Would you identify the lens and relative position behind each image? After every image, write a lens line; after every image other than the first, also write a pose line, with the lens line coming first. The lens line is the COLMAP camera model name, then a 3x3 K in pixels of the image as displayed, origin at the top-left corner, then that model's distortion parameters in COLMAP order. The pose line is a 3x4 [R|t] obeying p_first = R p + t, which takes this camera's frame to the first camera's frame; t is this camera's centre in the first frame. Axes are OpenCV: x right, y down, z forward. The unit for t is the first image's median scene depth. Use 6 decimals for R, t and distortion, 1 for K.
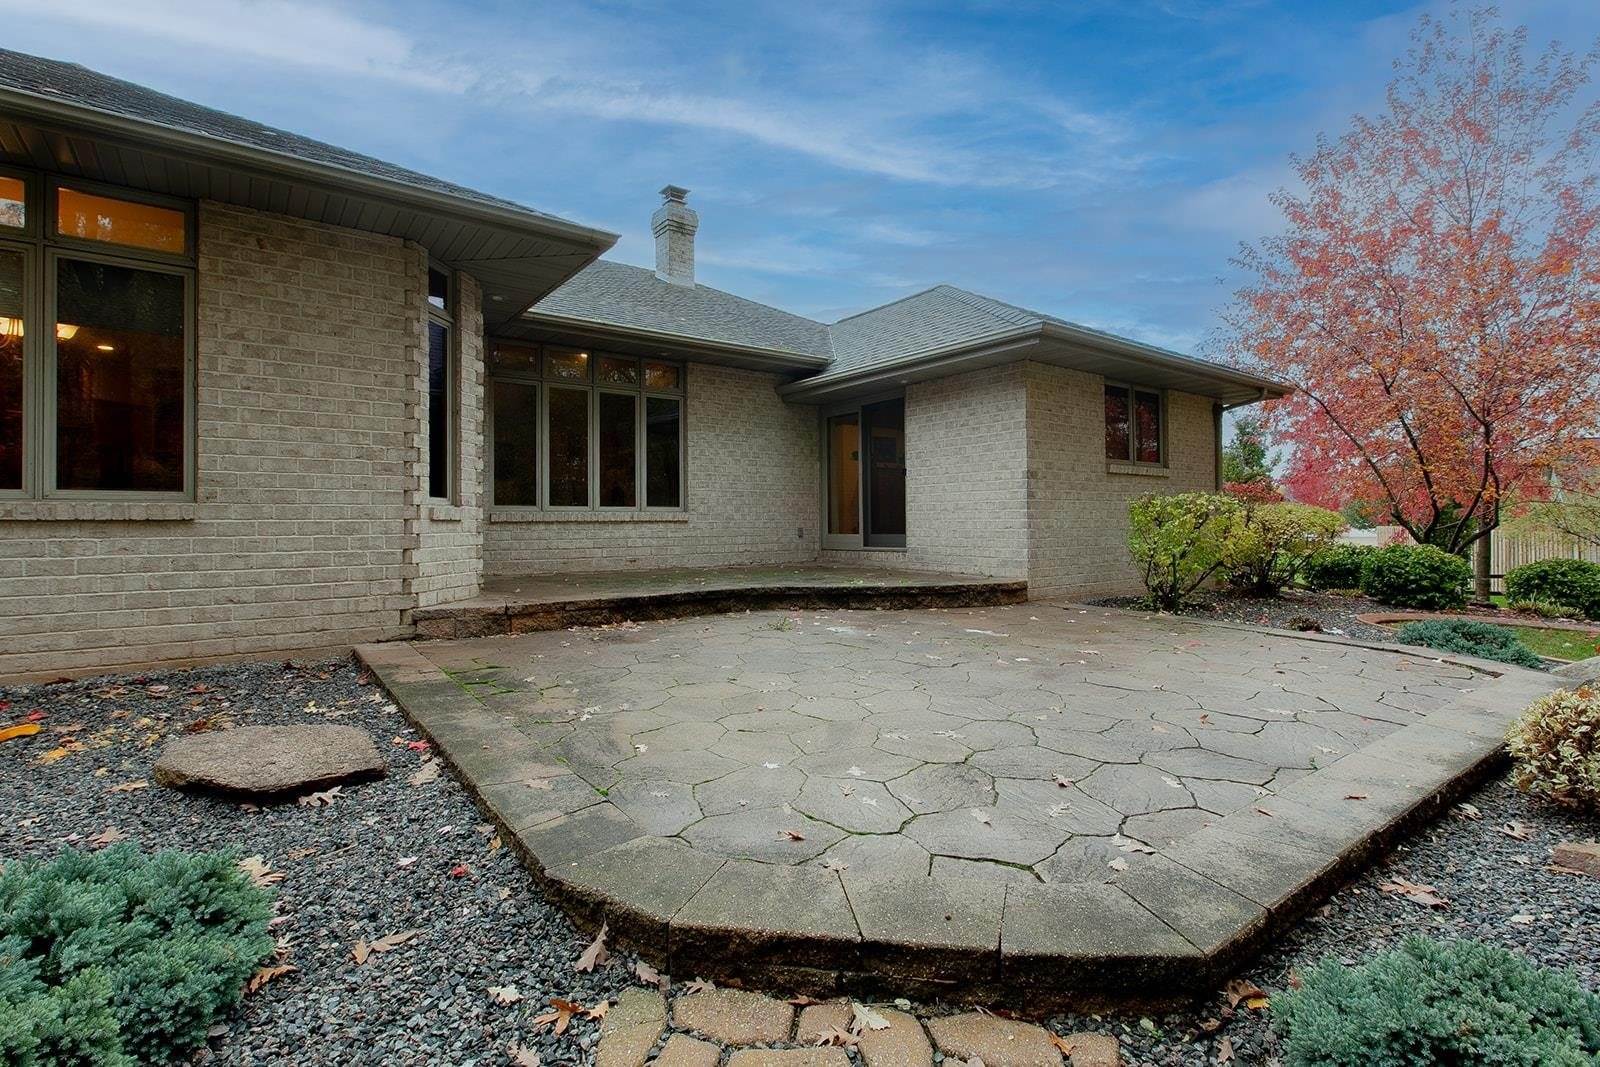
lens RADIAL K [[764.8, 0, 805.8], [0, 764.8, 516.7], [0, 0, 1]] dist [-0.000264, 0.000171]
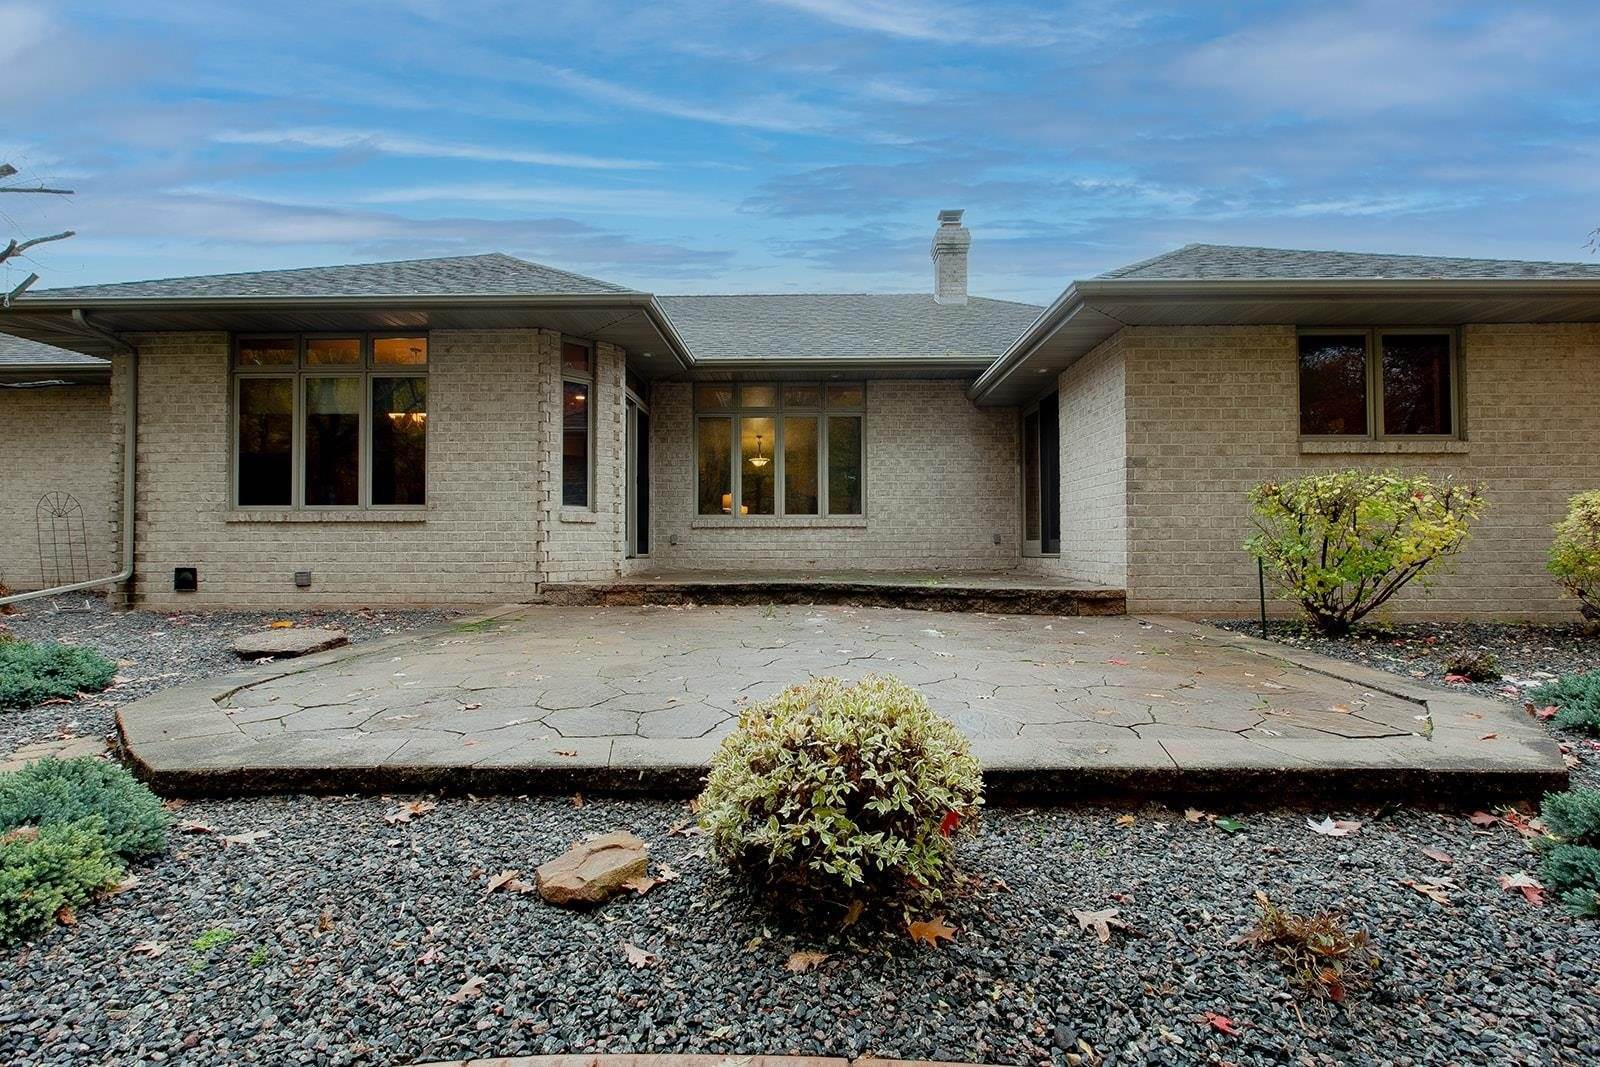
lens RADIAL K [[745.8, 0, 800.0], [0, 745.8, 533.5], [0, 0, 1]] dist [0.000128, -0.000335]
pose [[0.781635, -0.007239, -0.623695, 0.518569], [0.002805, 0.999963, -0.008092, 0.027990], [0.623730, 0.004576, 0.781626, 0.138896]]
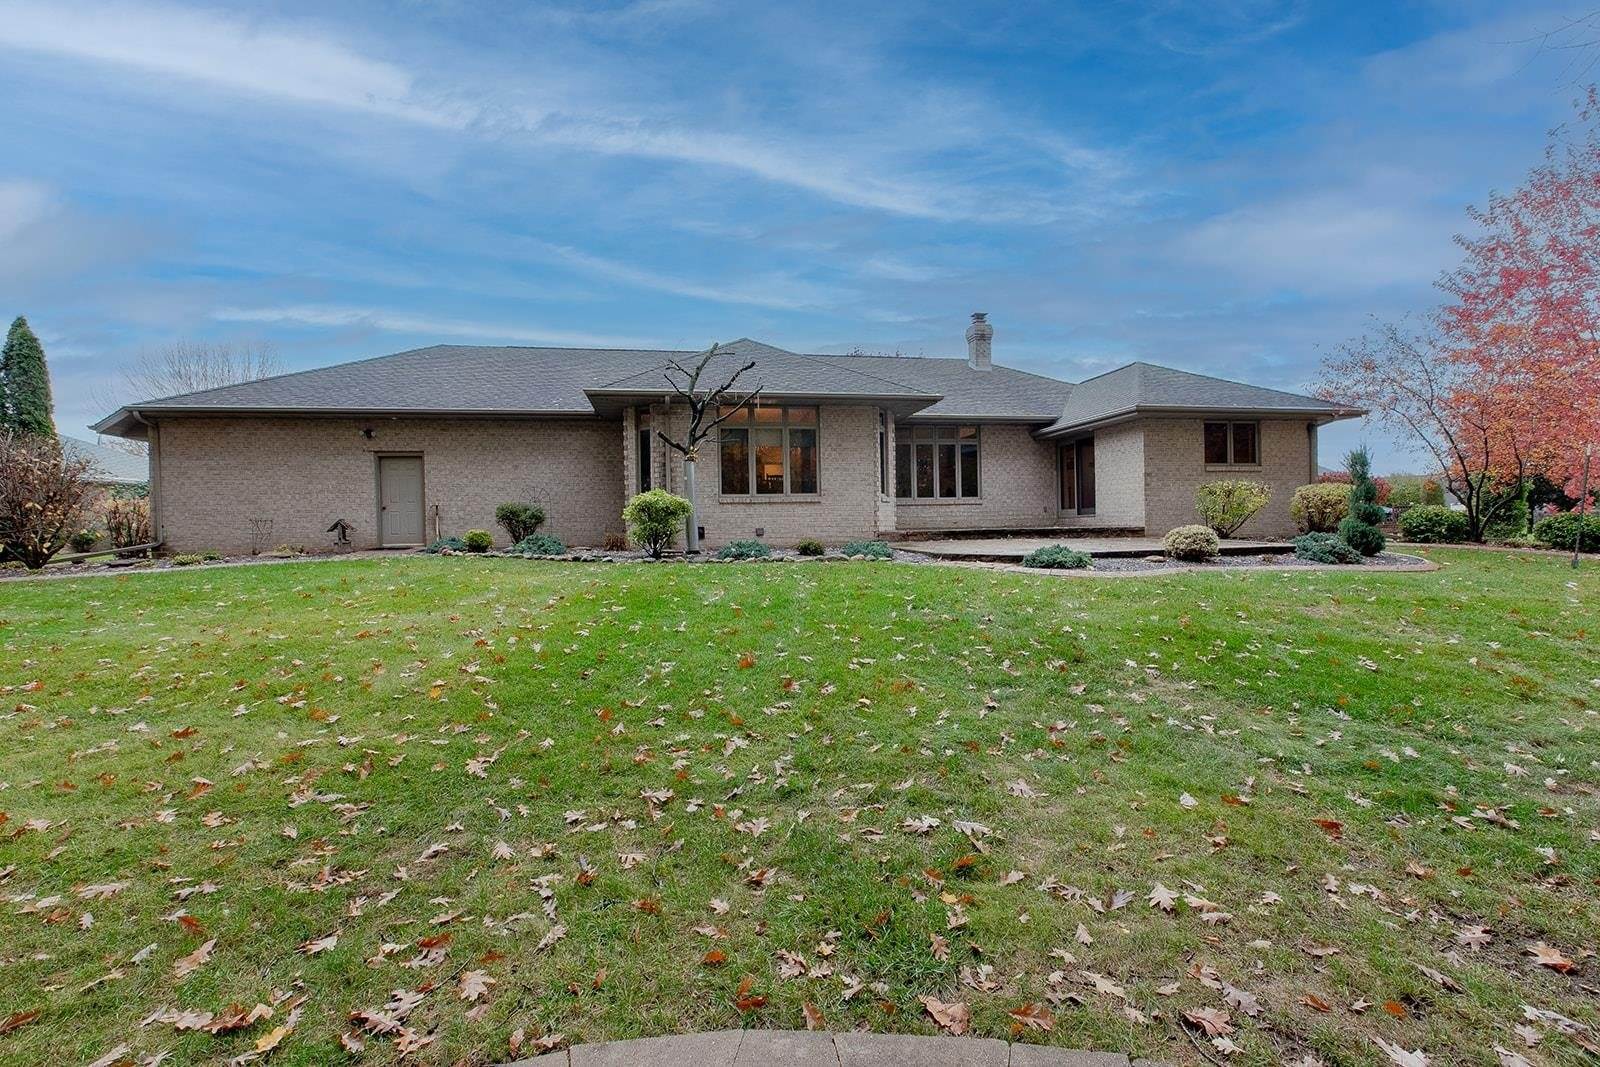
lens RADIAL K [[745.8, 0, 800.0], [0, 745.8, 533.5], [0, 0, 1]] dist [0.000128, -0.000335]
pose [[0.901507, -0.010252, -0.432643, 0.319885], [0.017940, 0.999745, 0.013691, 0.058638], [0.432392, -0.020104, 0.901461, -1.198090]]
